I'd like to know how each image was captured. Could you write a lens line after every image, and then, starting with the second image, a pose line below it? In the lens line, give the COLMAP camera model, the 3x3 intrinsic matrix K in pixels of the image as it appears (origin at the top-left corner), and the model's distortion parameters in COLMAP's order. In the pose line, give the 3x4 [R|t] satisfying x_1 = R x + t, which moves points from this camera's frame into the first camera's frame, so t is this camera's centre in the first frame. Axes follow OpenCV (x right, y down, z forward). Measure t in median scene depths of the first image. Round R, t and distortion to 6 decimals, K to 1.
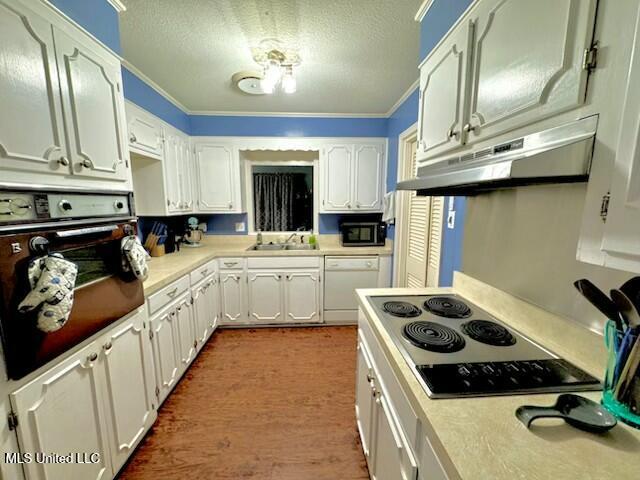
lens RADIAL K [[259.5, 0, 320.0], [0, 259.5, 240.0], [0, 0, 1]] dist [0.000152, 0.000041]
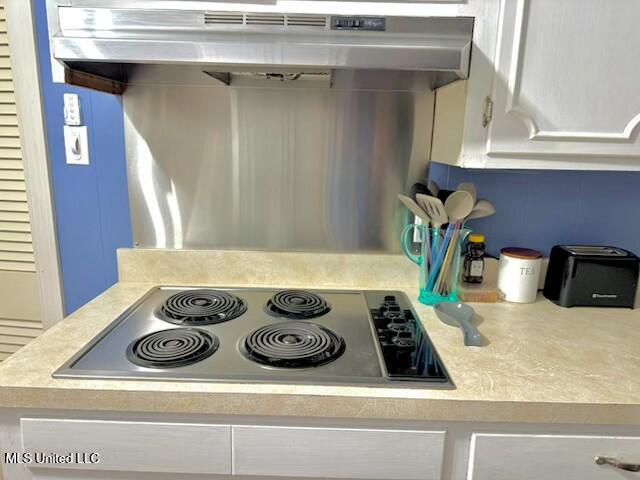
lens RADIAL K [[461.7, 0, 320.0], [0, 461.7, 240.0], [0, 0, 1]] dist [0.073530, -0.109250]
pose [[0.065092, -0.202682, 0.977079, -0.398810], [0.121708, 0.973458, 0.193823, -0.030033], [-0.990429, 0.106302, 0.088032, 0.669618]]
